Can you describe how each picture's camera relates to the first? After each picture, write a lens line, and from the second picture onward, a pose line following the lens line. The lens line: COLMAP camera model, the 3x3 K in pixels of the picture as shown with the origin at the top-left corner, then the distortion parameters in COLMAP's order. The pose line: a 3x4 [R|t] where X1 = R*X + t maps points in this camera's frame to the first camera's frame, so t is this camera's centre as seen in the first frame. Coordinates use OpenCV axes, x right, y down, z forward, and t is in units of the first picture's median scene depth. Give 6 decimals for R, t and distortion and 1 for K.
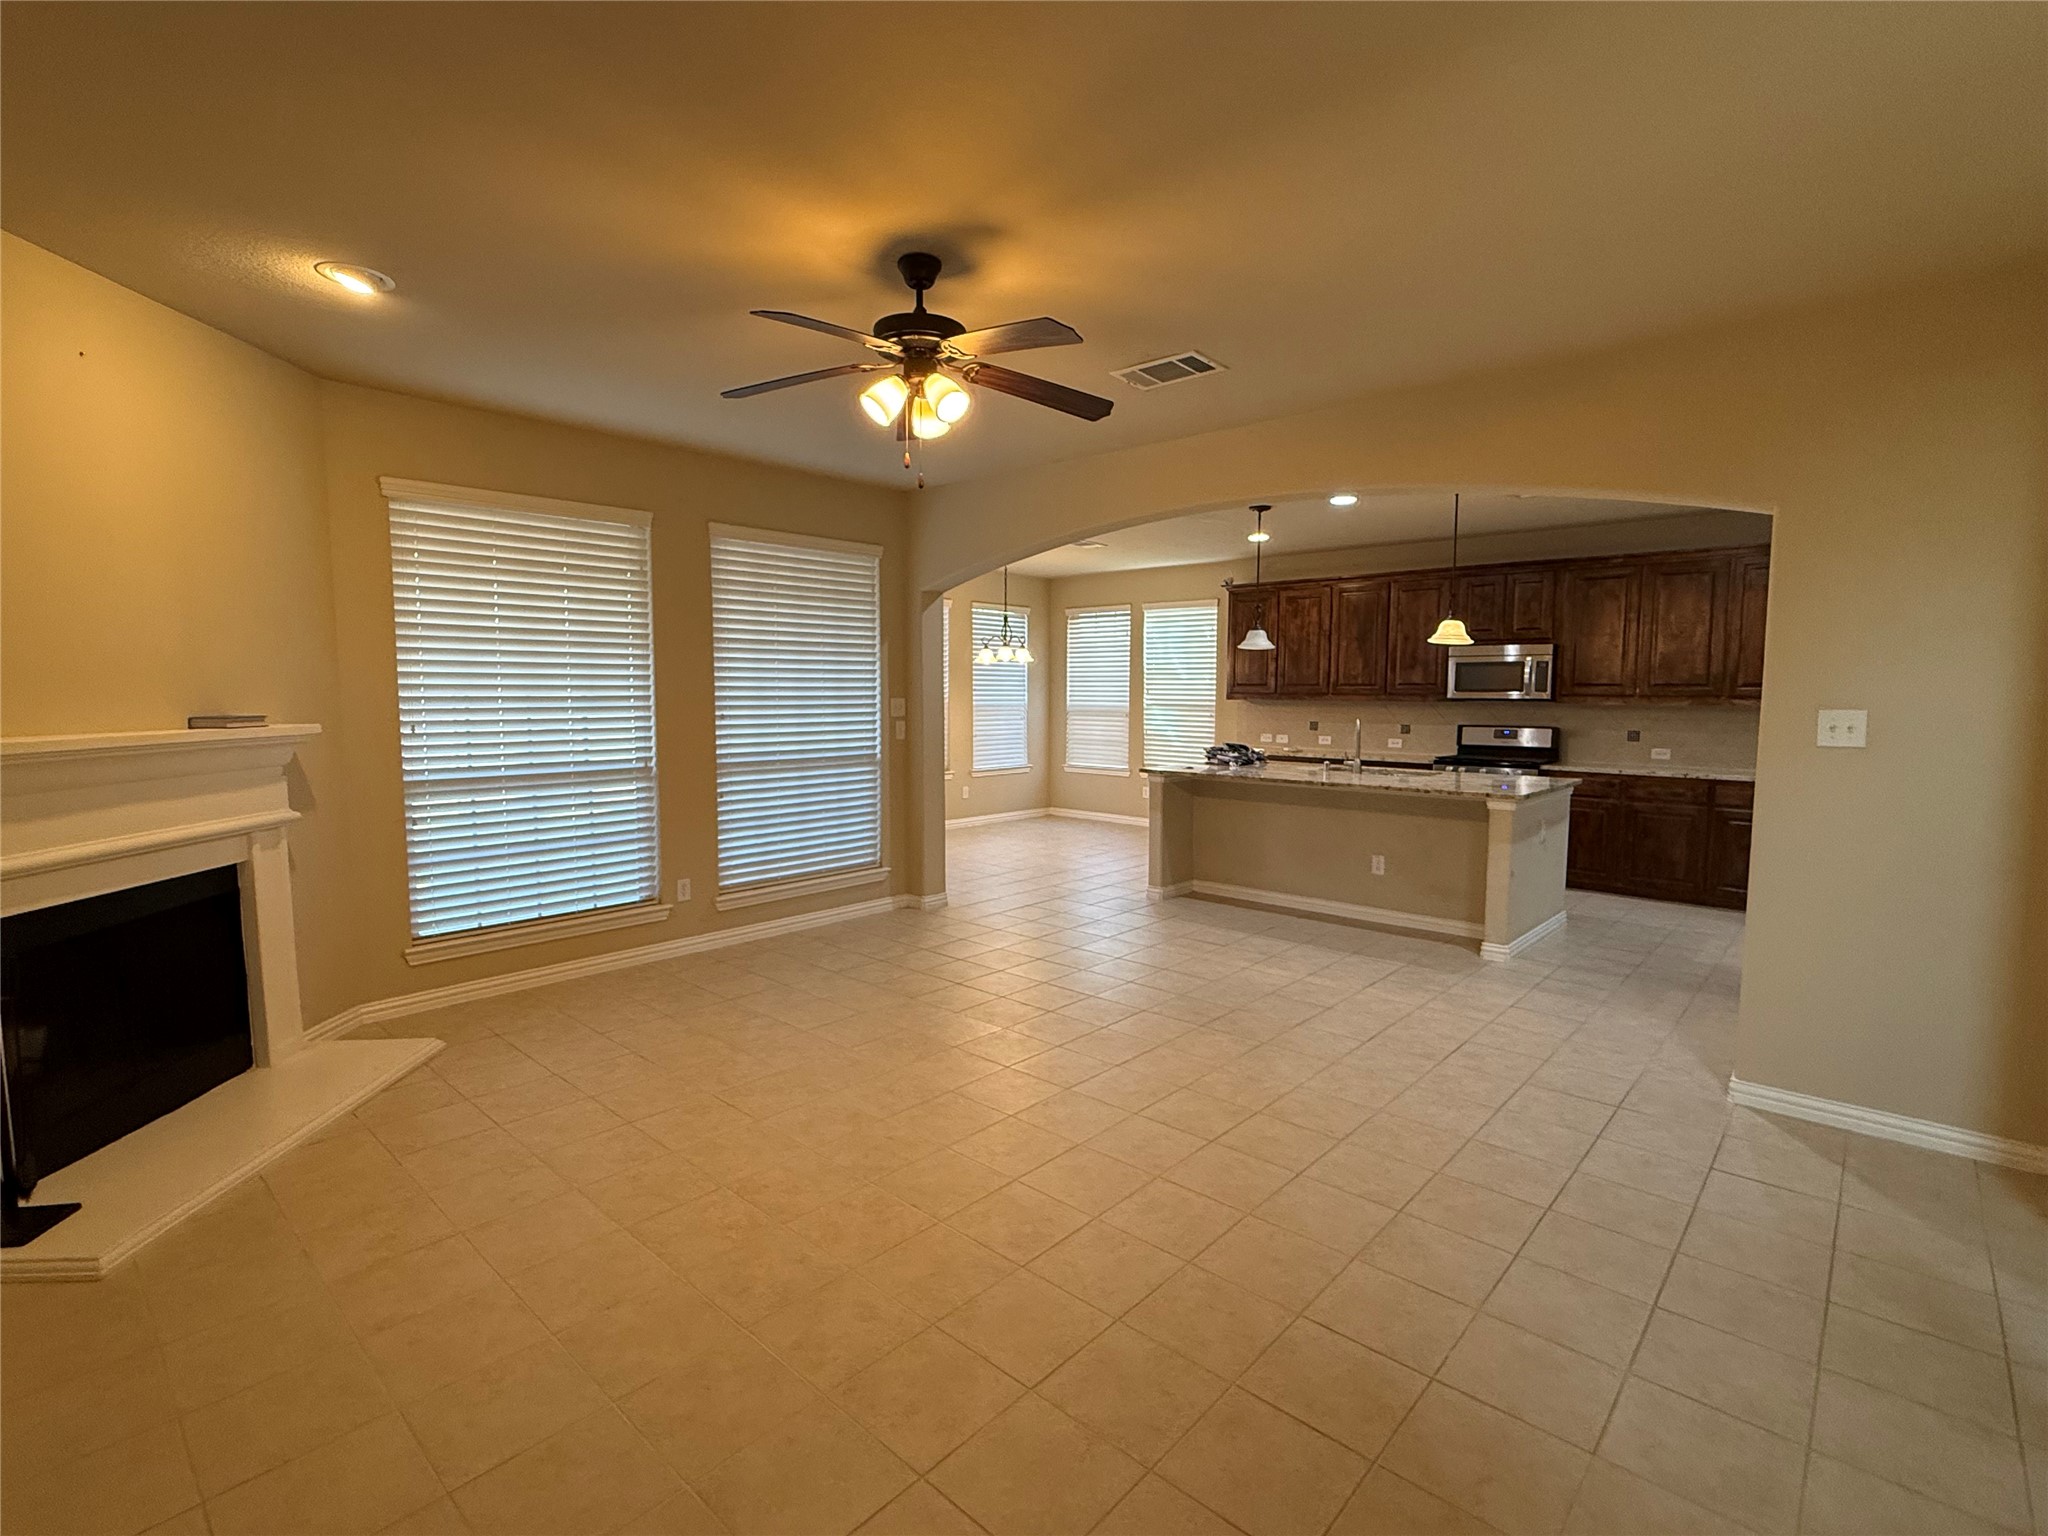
lens RADIAL K [[958.2, 0, 1024.2], [0, 958.2, 766.2], [0, 0, 1]] dist [0.000709, 0.000788]
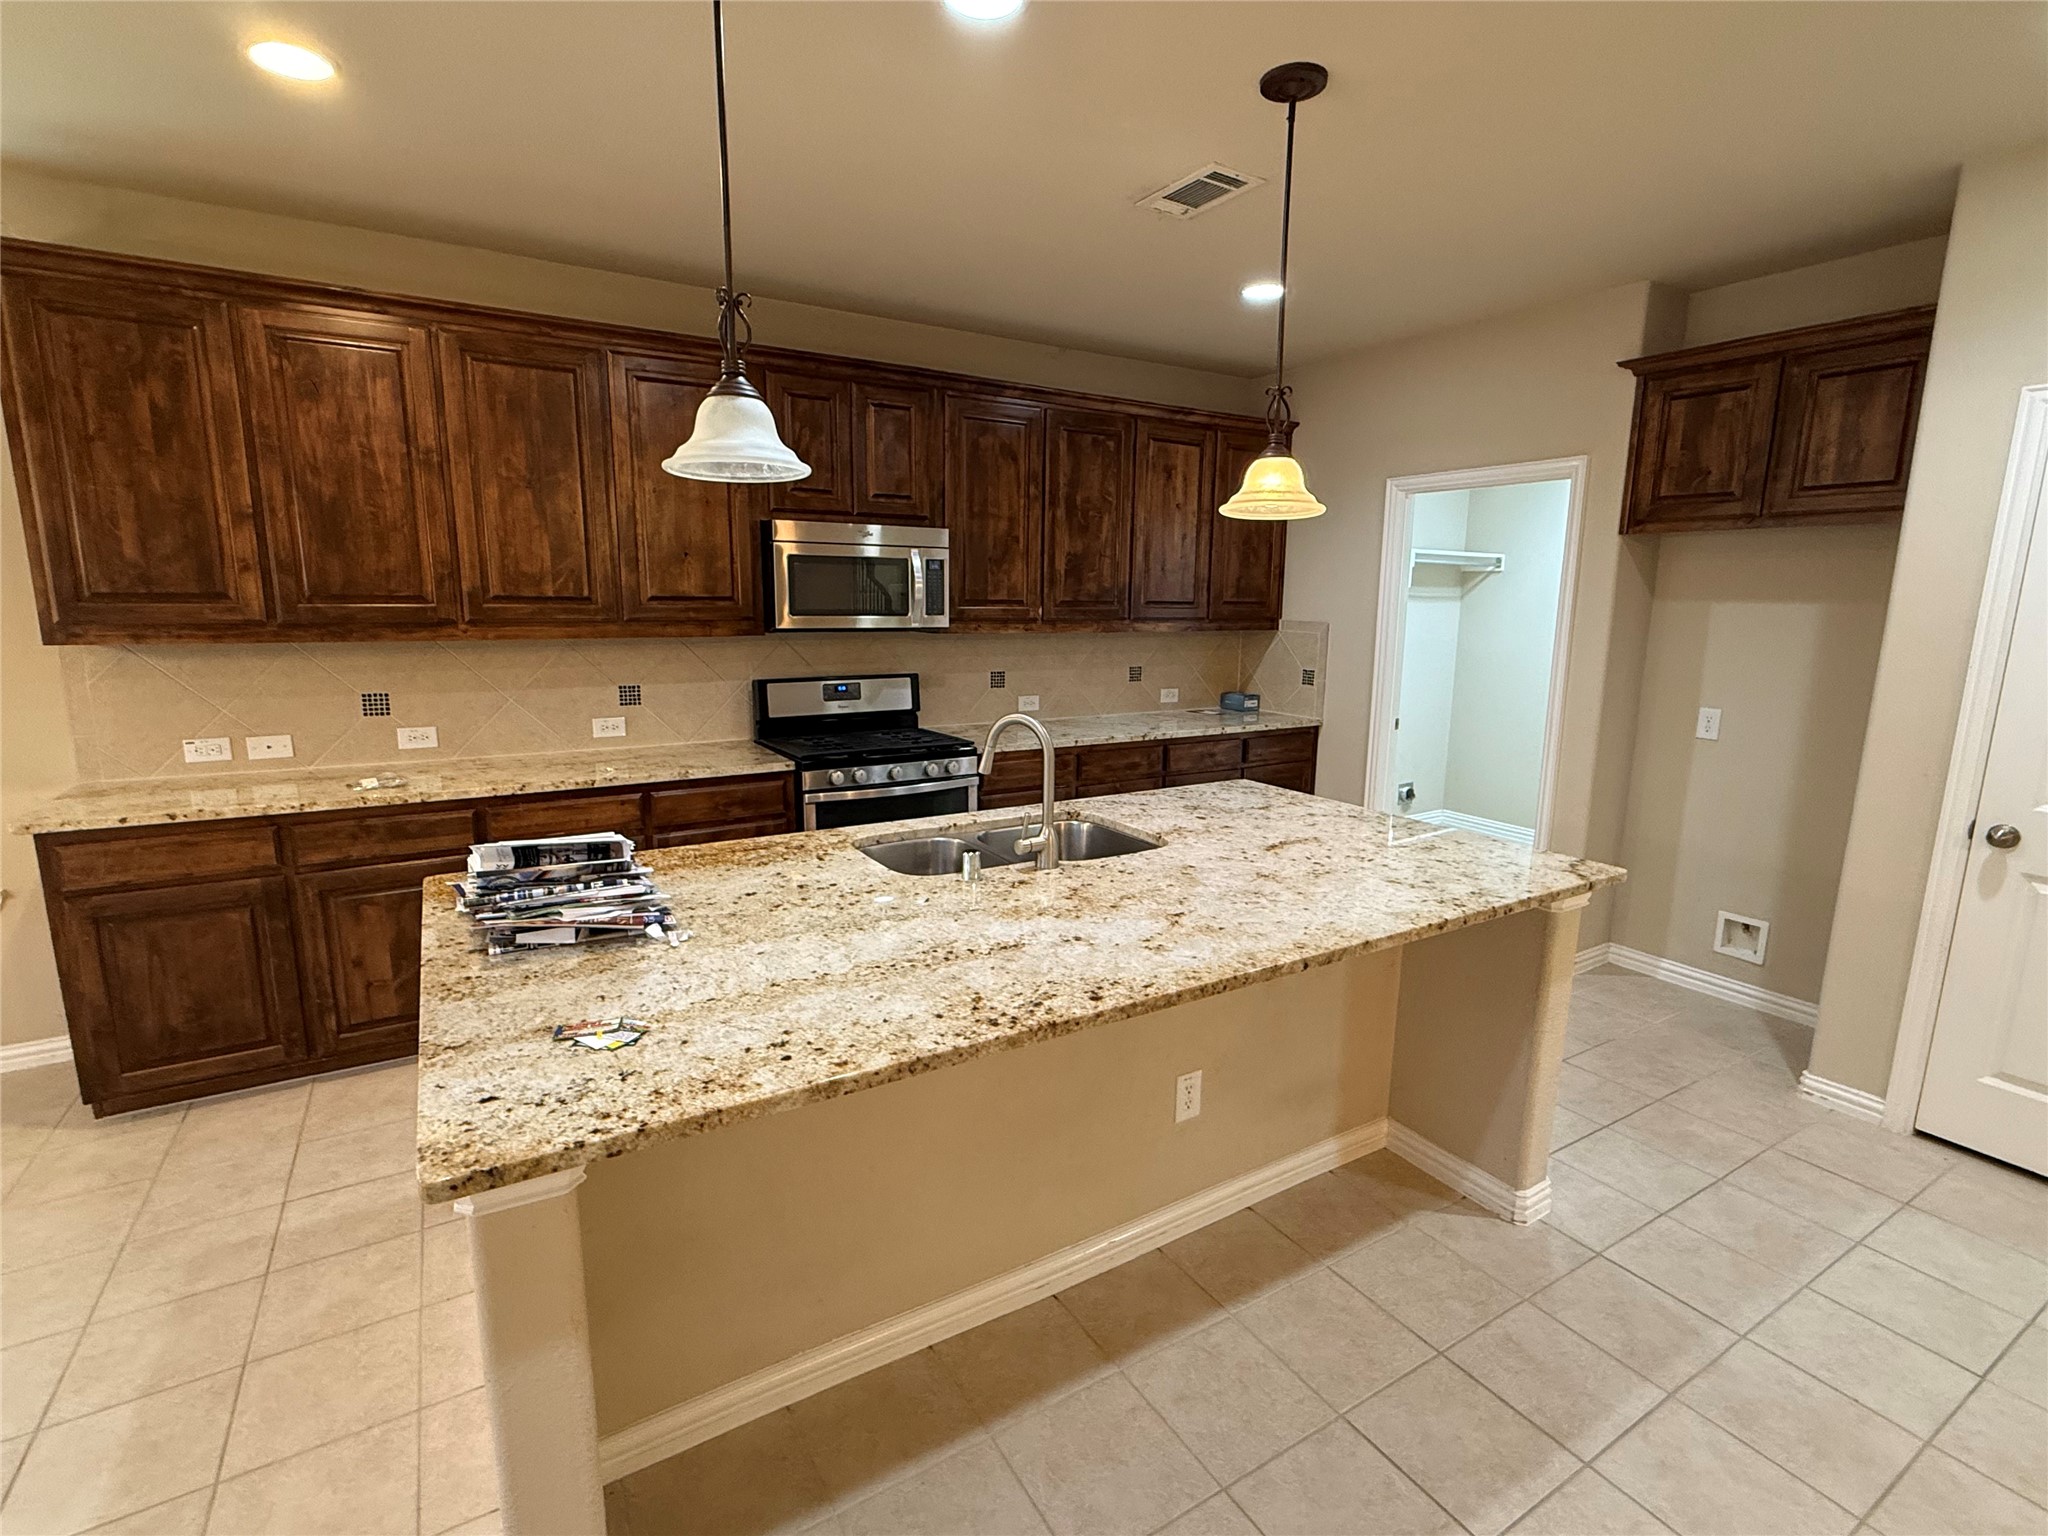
lens RADIAL K [[958.2, 0, 1023.7], [0, 958.2, 766.9], [0, 0, 1]] dist [0.000709, 0.000788]
pose [[0.281218, -0.173266, 0.943873, 0.012189], [0.065350, 0.984740, 0.161297, -0.089809], [-0.957416, 0.016323, 0.288249, 0.923503]]
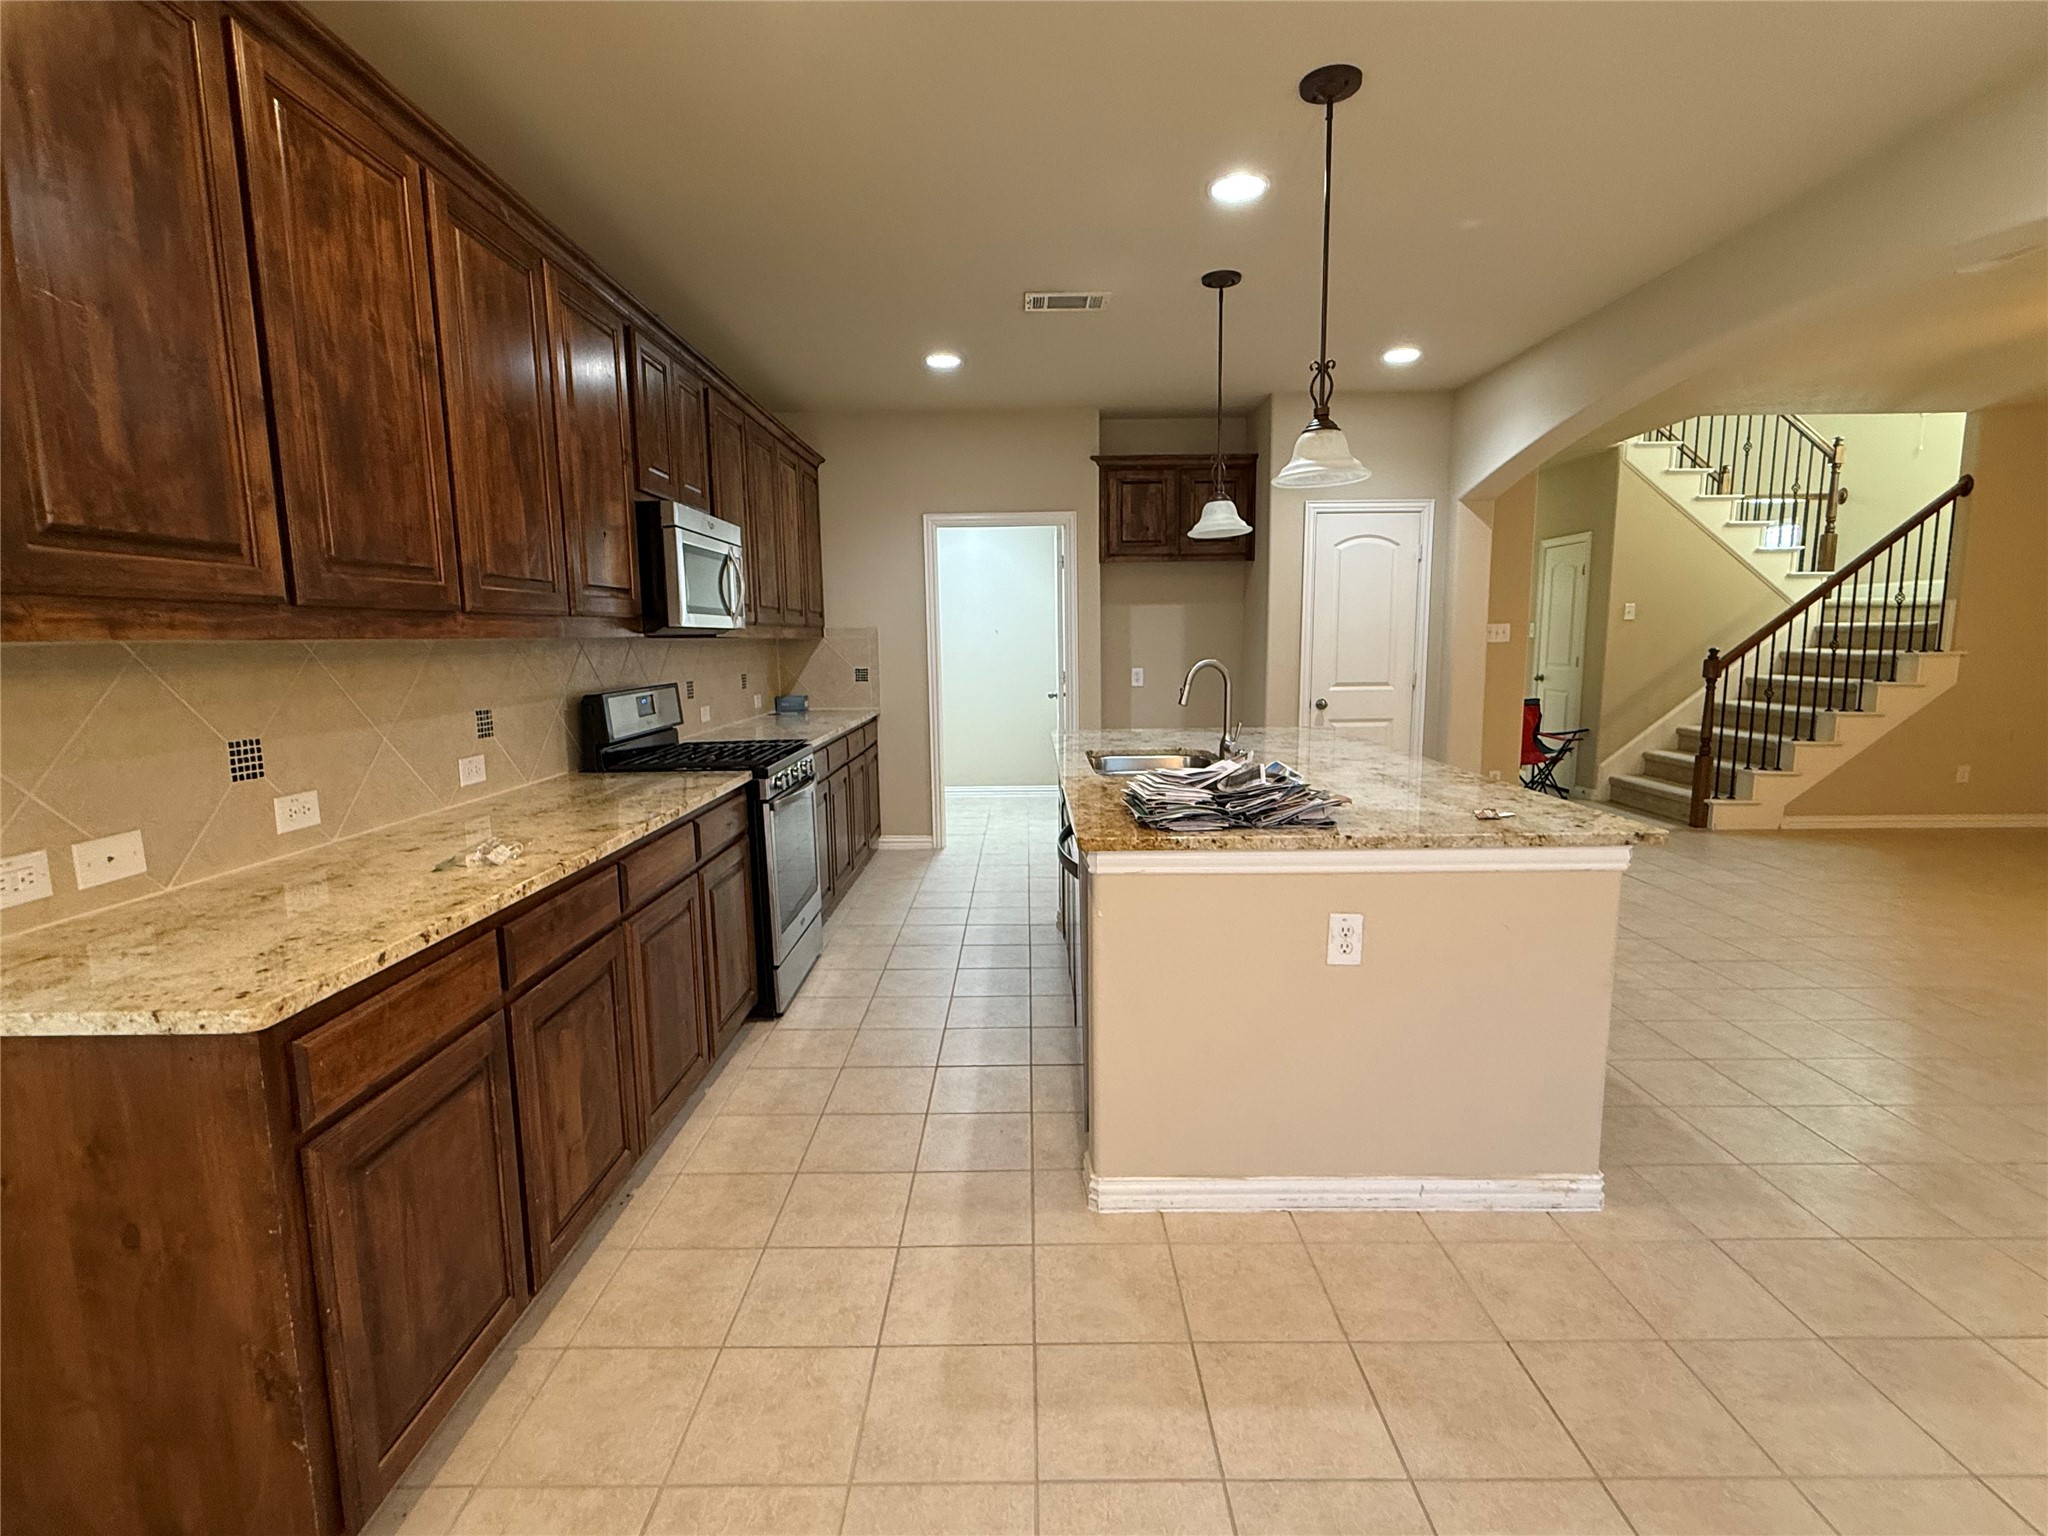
lens RADIAL K [[958.2, 0, 1021.1], [0, 958.2, 767.4], [0, 0, 1]] dist [0.000709, 0.000788]
pose [[-0.672015, -0.097082, 0.734147, 0.036119], [0.068126, 0.979061, 0.191830, -0.100761], [-0.737398, 0.178926, -0.651330, 1.458504]]
